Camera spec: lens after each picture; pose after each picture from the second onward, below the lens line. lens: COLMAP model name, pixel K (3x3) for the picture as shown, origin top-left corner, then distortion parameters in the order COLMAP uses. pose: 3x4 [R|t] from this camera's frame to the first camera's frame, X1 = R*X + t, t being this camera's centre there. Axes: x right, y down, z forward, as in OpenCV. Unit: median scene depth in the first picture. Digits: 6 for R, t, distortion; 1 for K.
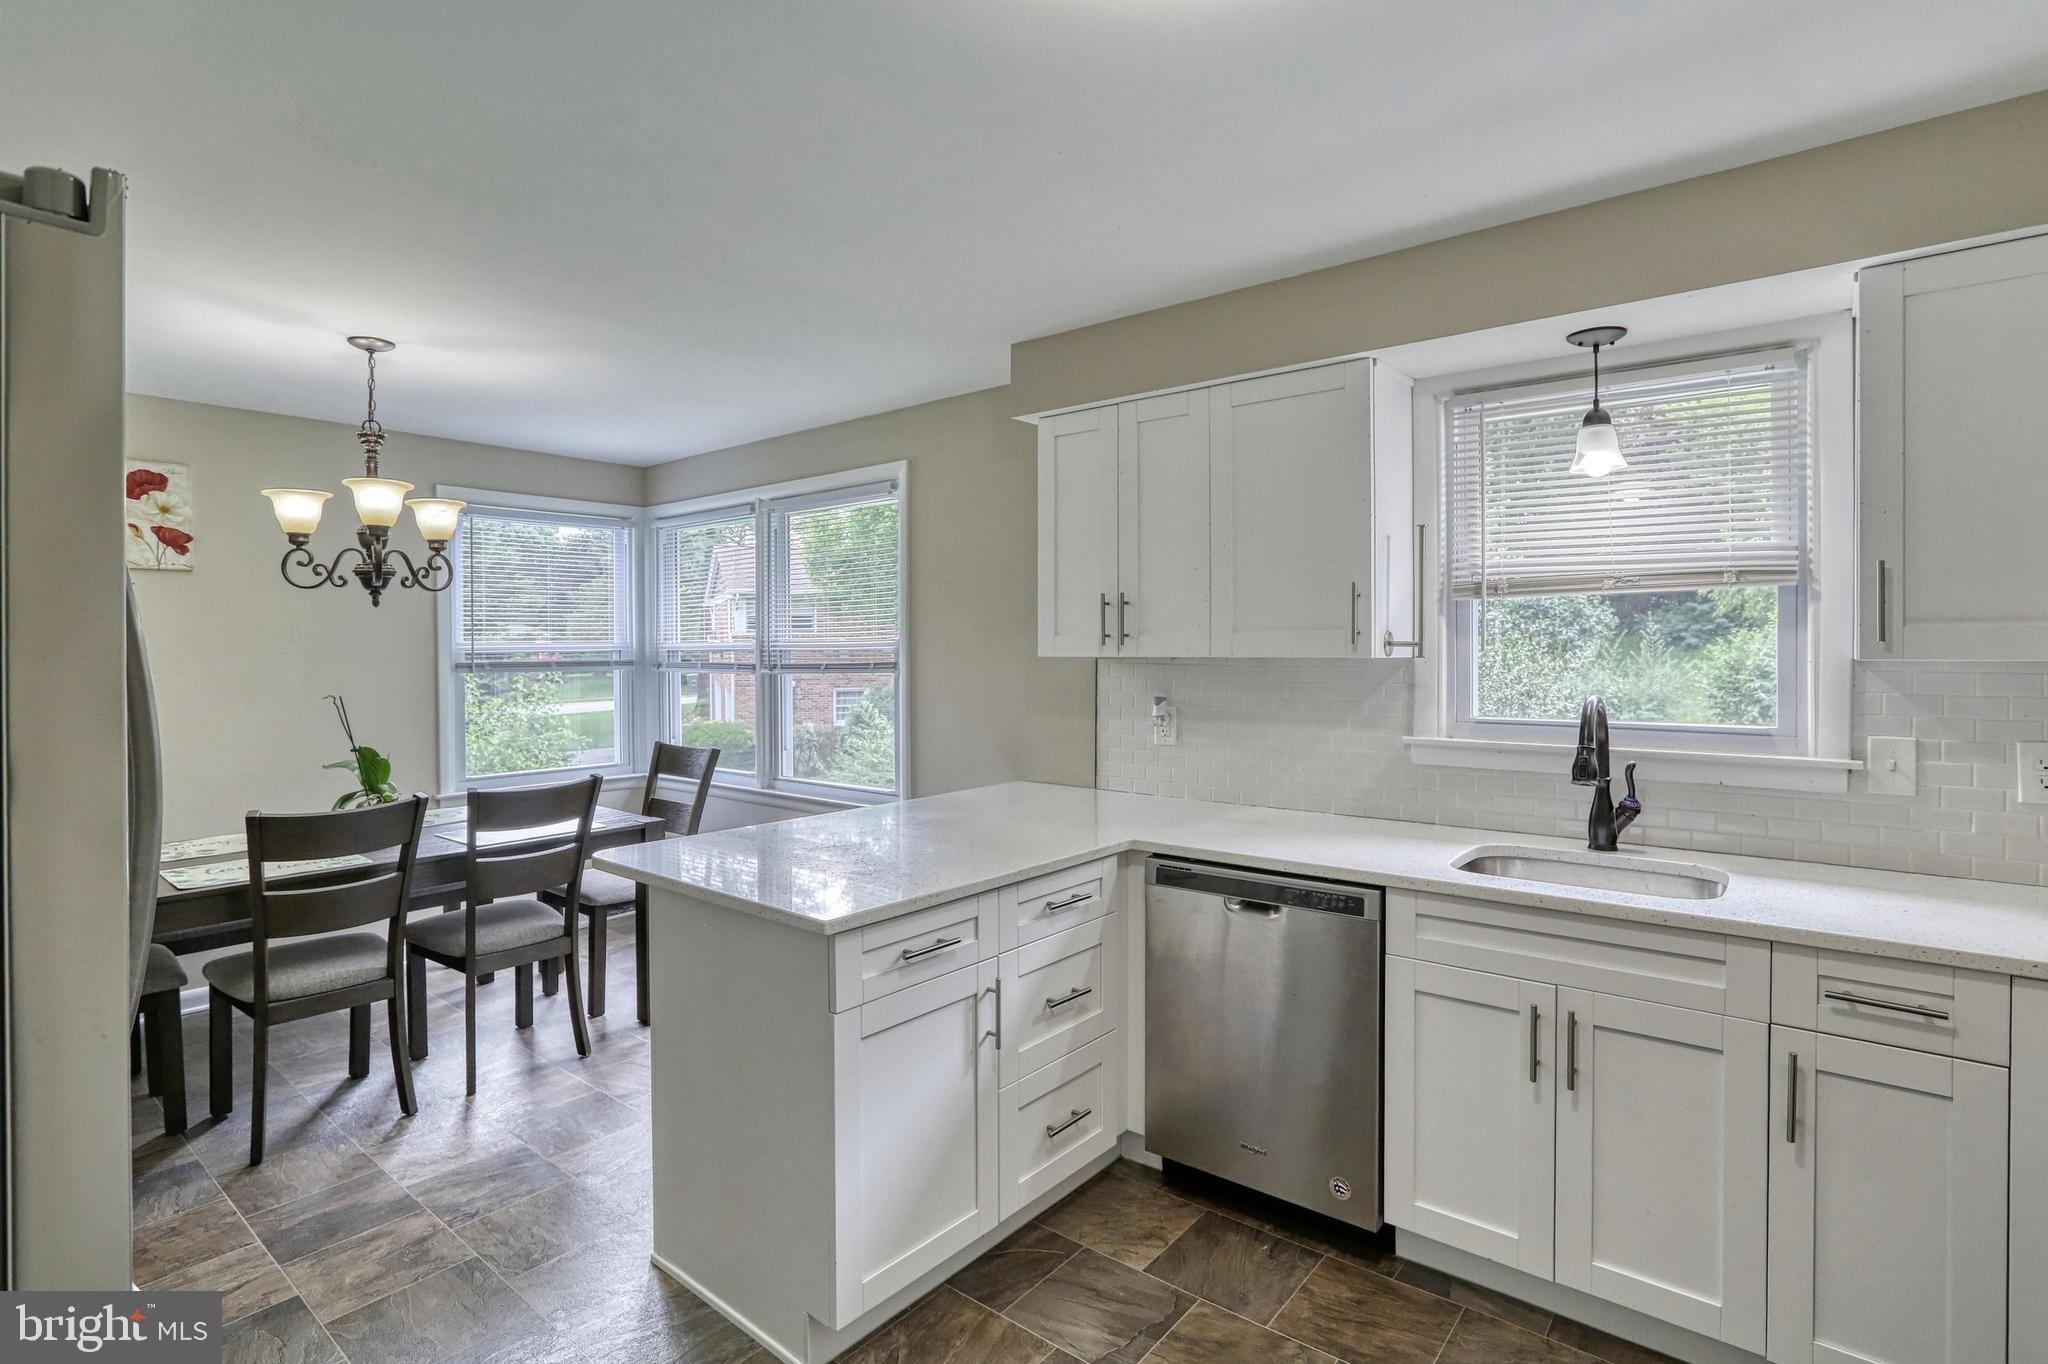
lens RADIAL K [[992.7, 0, 1035.0], [0, 992.7, 668.6], [0, 0, 1]] dist [-0.012963, 0.000361]
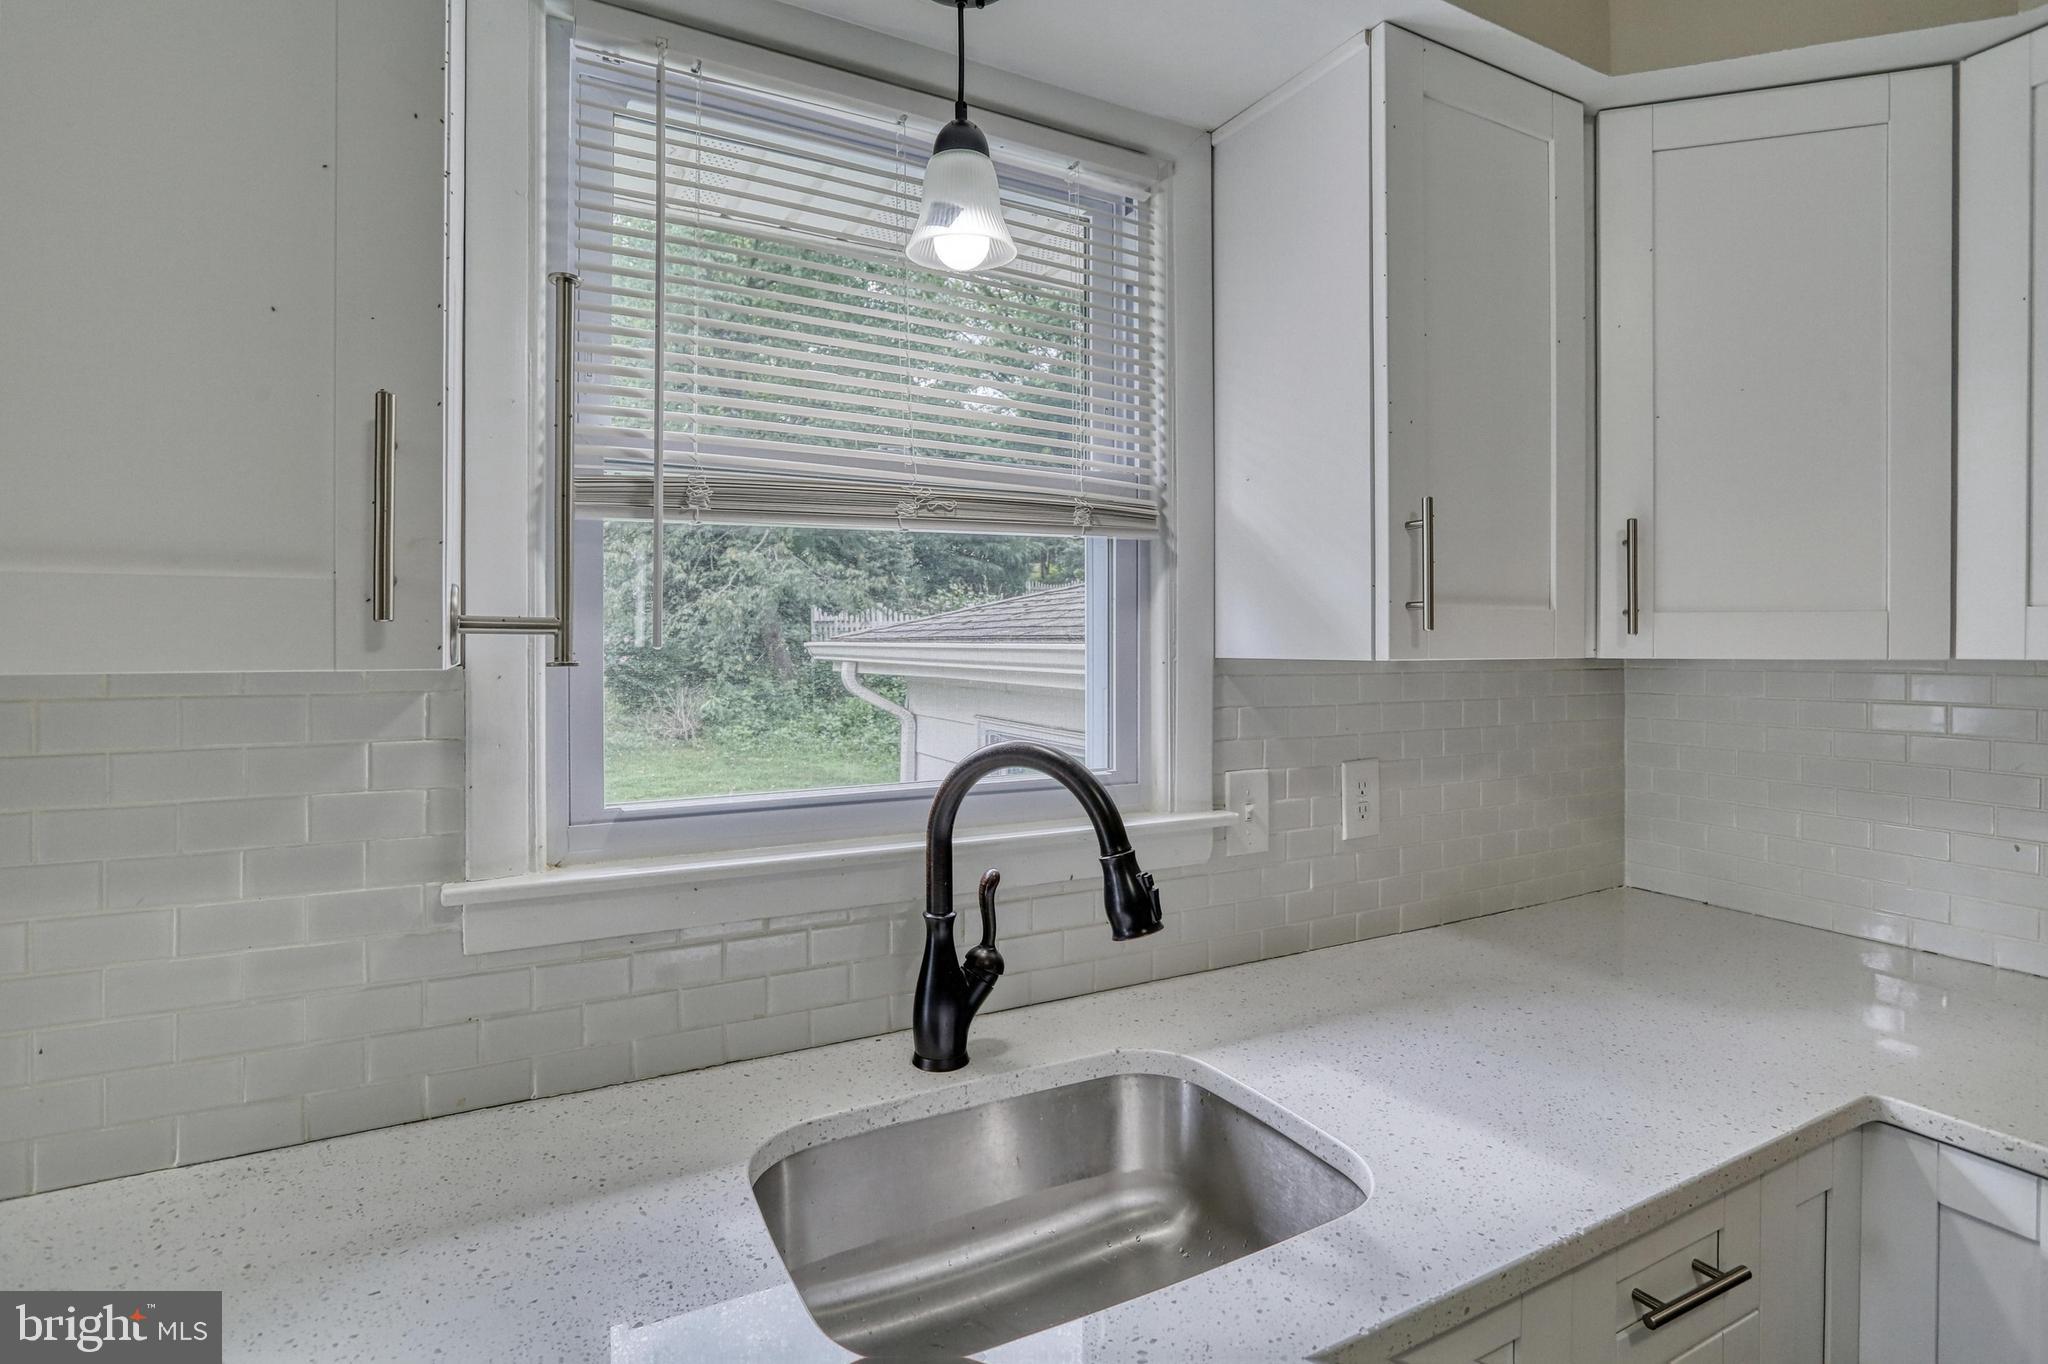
lens RADIAL K [[969.8, 0, 1004.2], [0, 969.8, 641.8], [0, 0, 1]] dist [-0.013761, 0.000276]
pose [[0.412171, 0.002043, 0.911104, 0.162870], [0.015462, 0.999838, -0.009237, -0.015126], [-0.910975, 0.017894, 0.412072, 0.777065]]
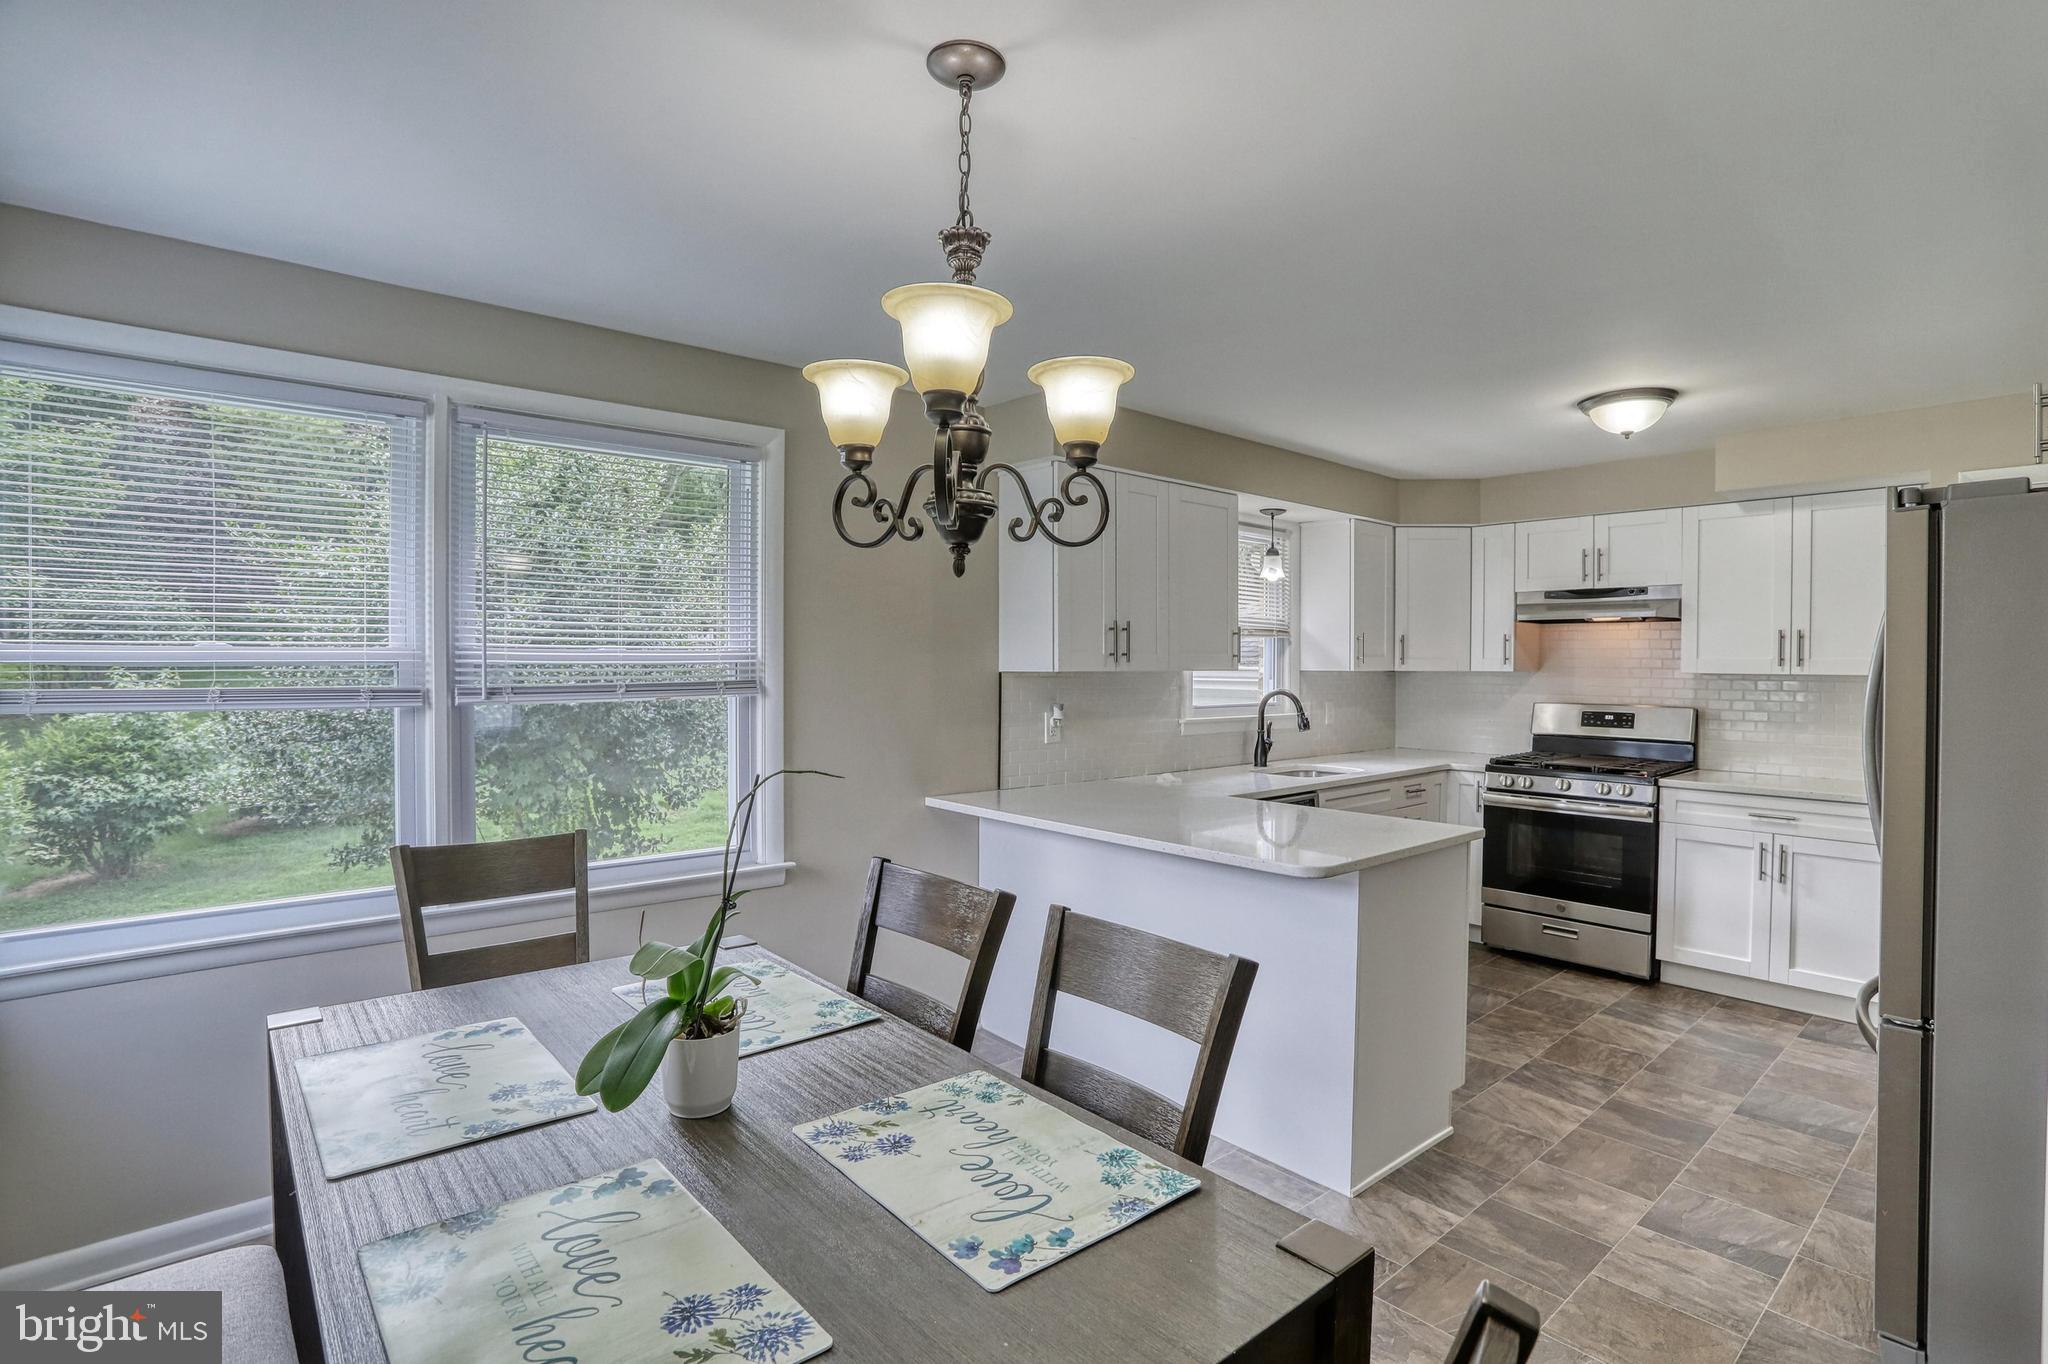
lens RADIAL K [[982.4, 0, 1024.0], [0, 982.4, 682.0], [0, 0, 1]] dist [-0.037317, 0.000418]
pose [[0.177528, -0.014412, 0.984010, -1.457321], [0.014090, 0.999827, 0.012102, -0.018390], [-0.984015, 0.011717, 0.177700, 1.115982]]
